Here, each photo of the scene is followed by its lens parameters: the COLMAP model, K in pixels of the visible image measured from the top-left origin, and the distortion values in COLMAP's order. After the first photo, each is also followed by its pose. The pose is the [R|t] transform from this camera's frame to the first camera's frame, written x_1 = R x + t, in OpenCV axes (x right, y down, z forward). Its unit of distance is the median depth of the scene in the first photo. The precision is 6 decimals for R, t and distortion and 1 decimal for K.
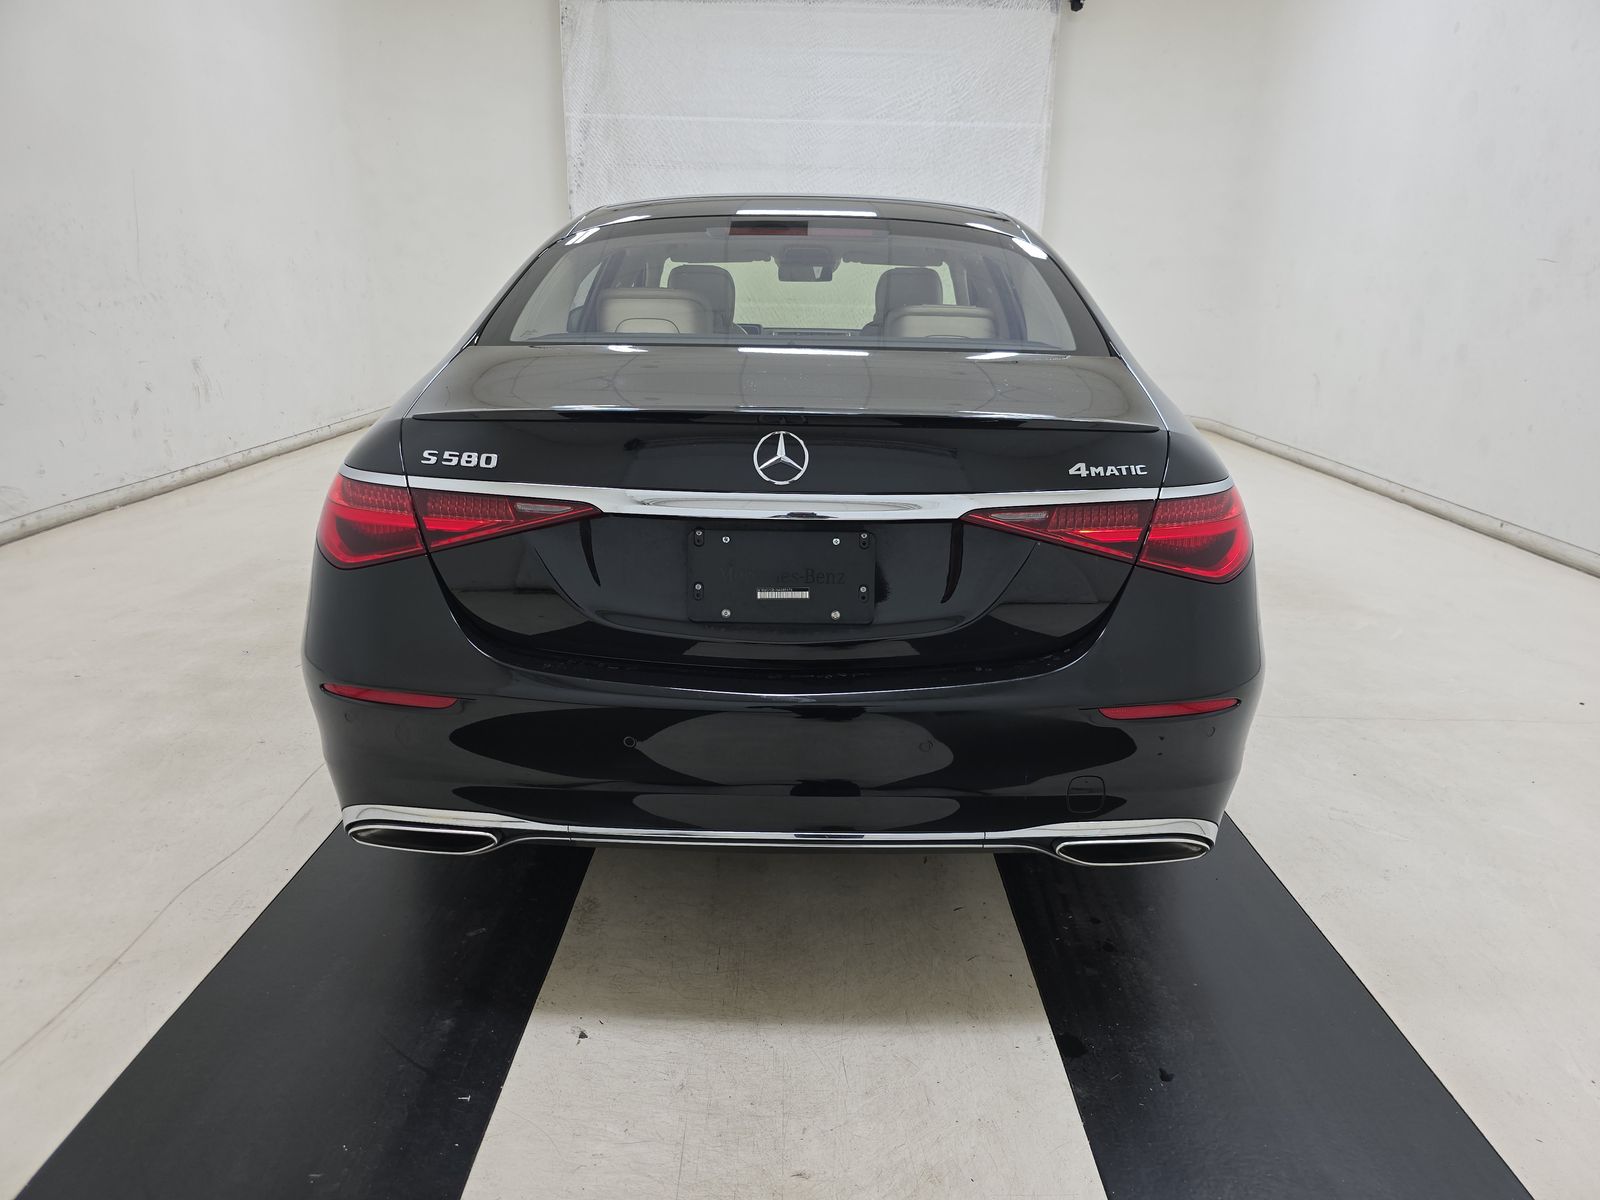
lens RADIAL K [[1087.0, 0, 800.2], [0, 1087.0, 601.8], [0, 0, 1]] dist [0.049164, -0.042534]
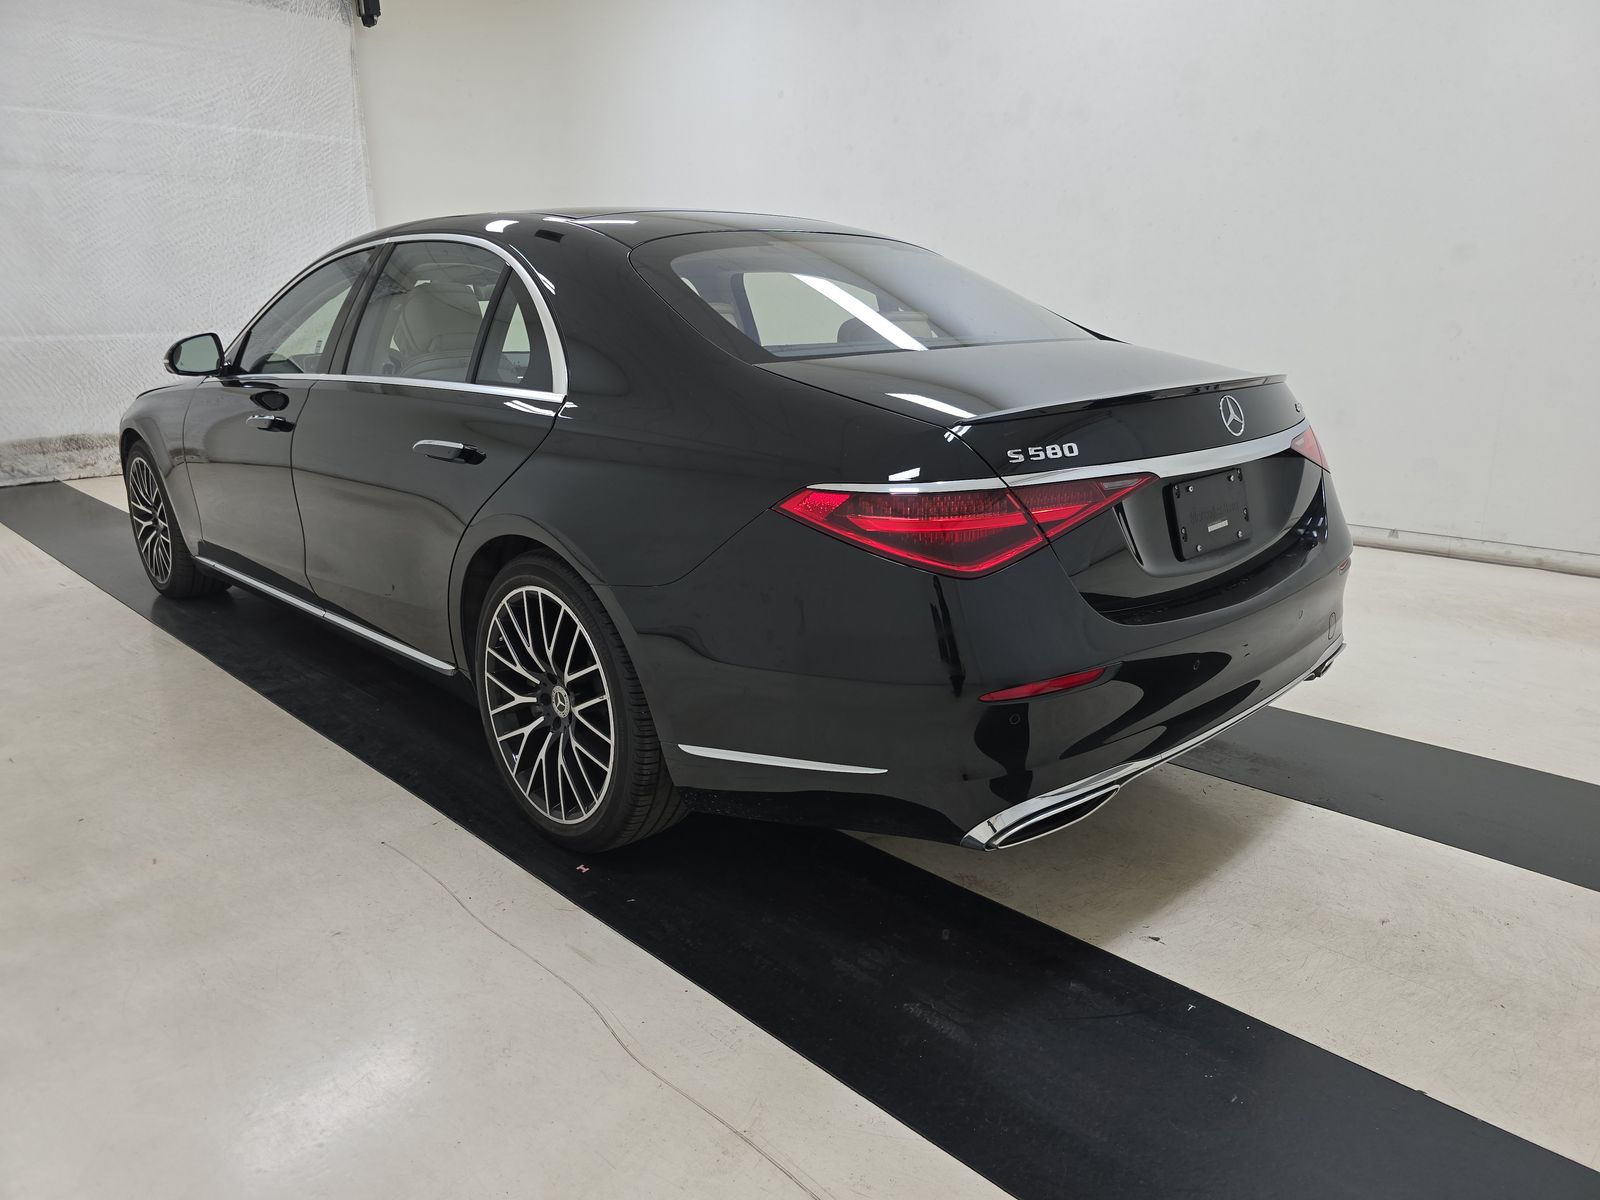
lens RADIAL K [[1087.0, 0, 796.1], [0, 1087.0, 601.5], [0, 0, 1]] dist [0.049164, -0.042534]
pose [[0.708268, -0.210172, 0.673932, -0.243121], [0.223453, 0.972313, 0.068387, -0.023020], [-0.669646, 0.102155, 0.735621, 0.077701]]
